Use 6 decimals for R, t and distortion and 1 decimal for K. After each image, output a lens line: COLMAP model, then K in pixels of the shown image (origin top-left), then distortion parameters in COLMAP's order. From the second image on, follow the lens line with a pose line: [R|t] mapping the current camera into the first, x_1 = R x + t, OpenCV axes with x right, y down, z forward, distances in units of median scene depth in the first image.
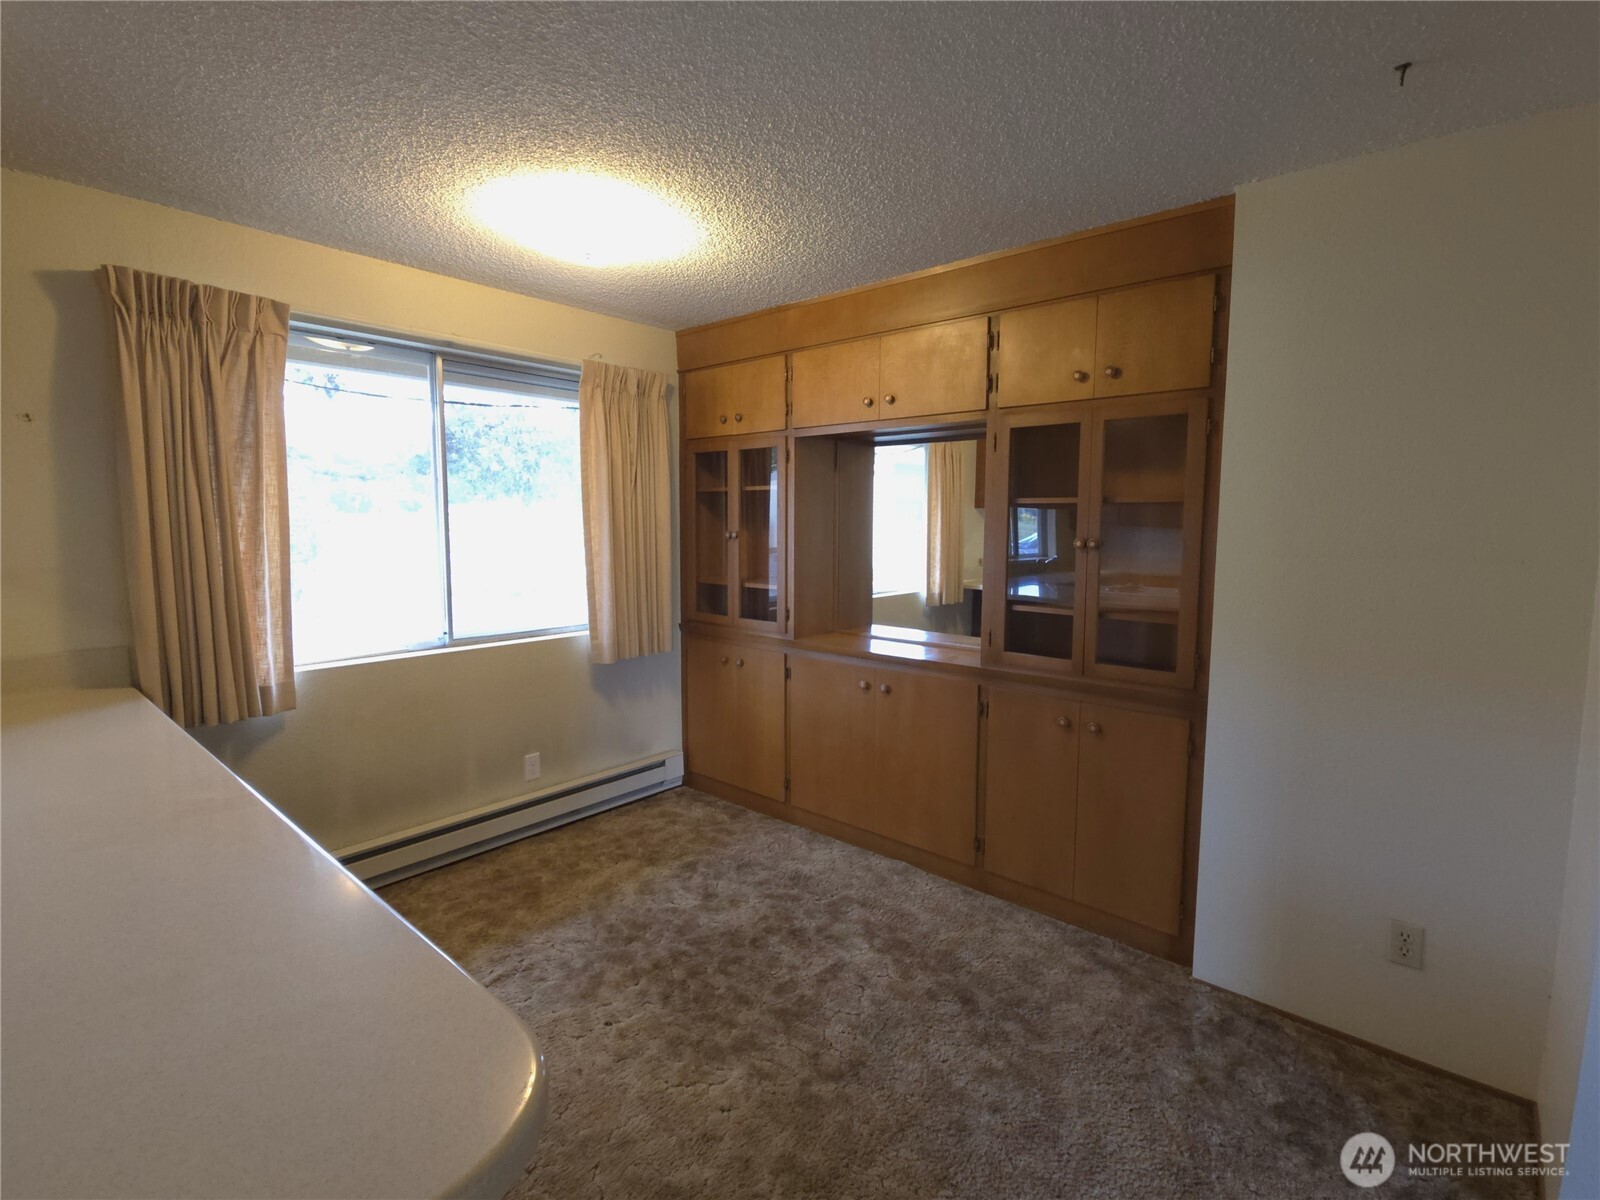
lens RADIAL K [[737.6, 0, 803.0], [0, 737.6, 582.8], [0, 0, 1]] dist [-0.000349, 0.000191]
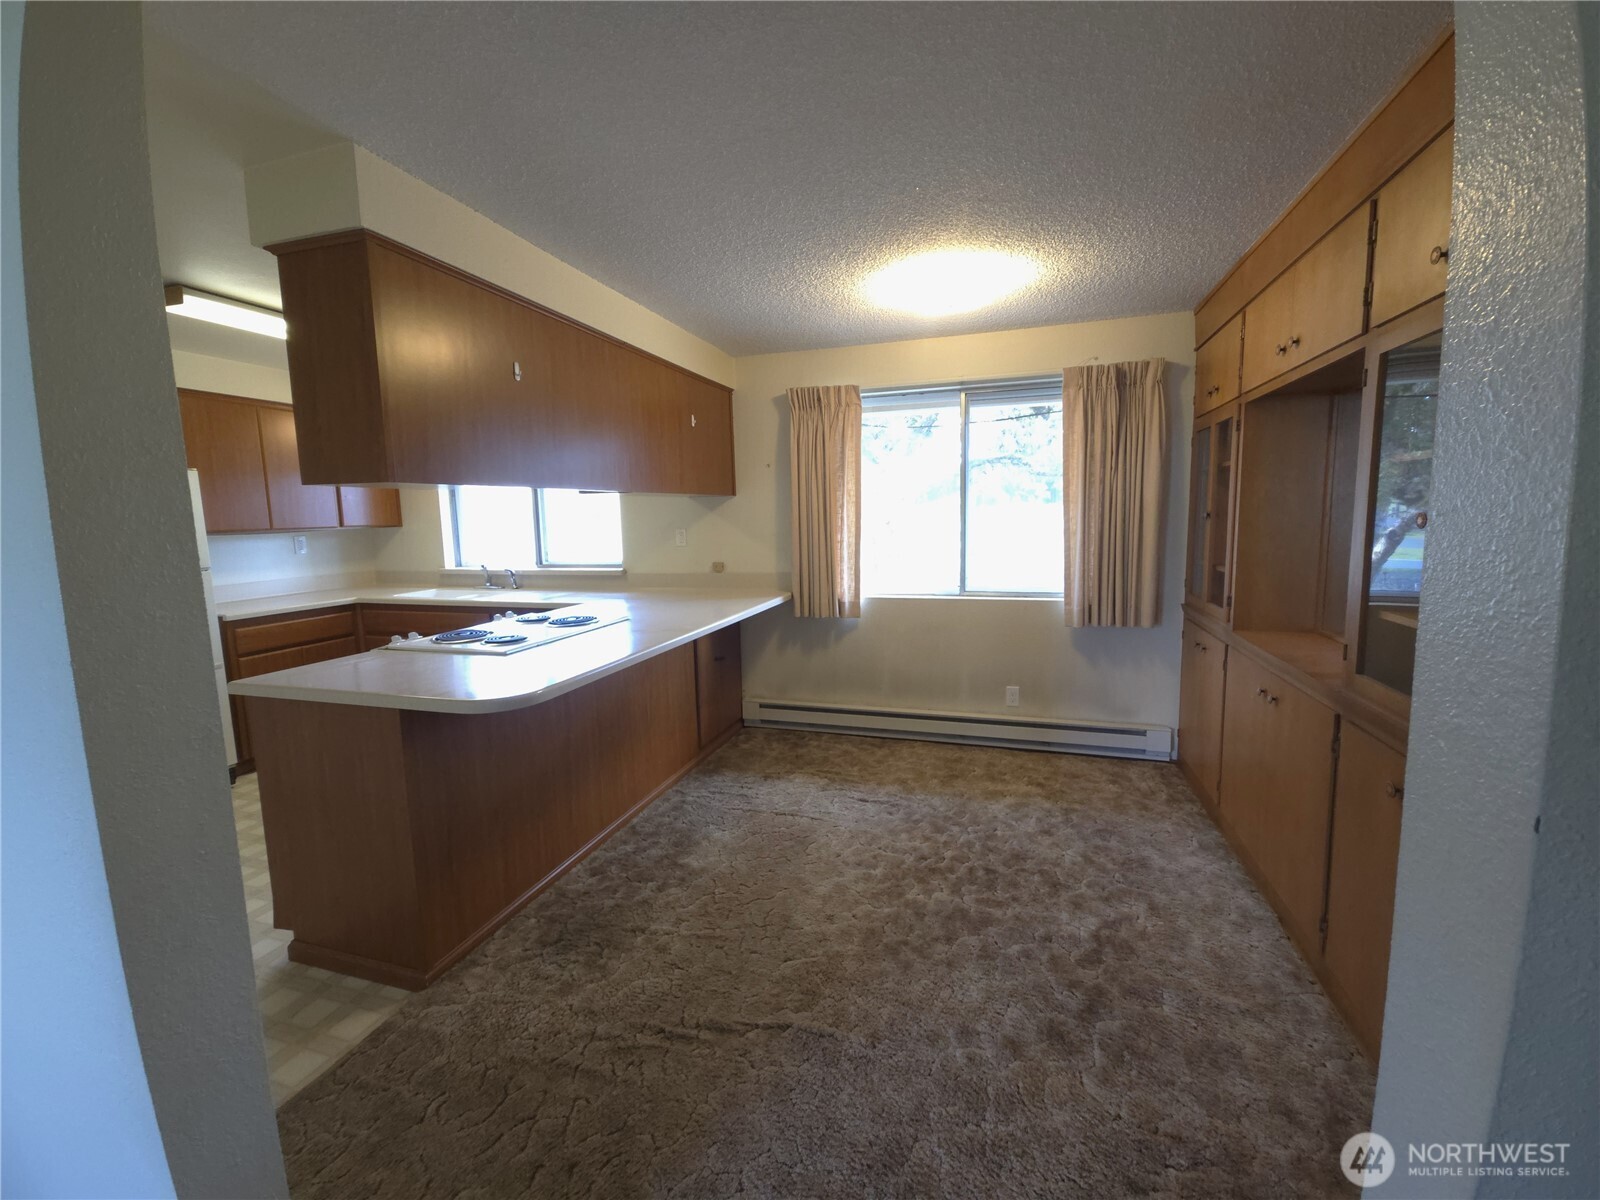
lens RADIAL K [[644.8, 0, 811.2], [0, 644.8, 588.0], [0, 0, 1]] dist [-0.008206, -0.001491]
pose [[0.392912, 0.090309, -0.915131, 0.562046], [-0.054123, 0.995712, 0.075023, -0.006919], [0.917982, 0.020053, 0.396115, 0.244054]]
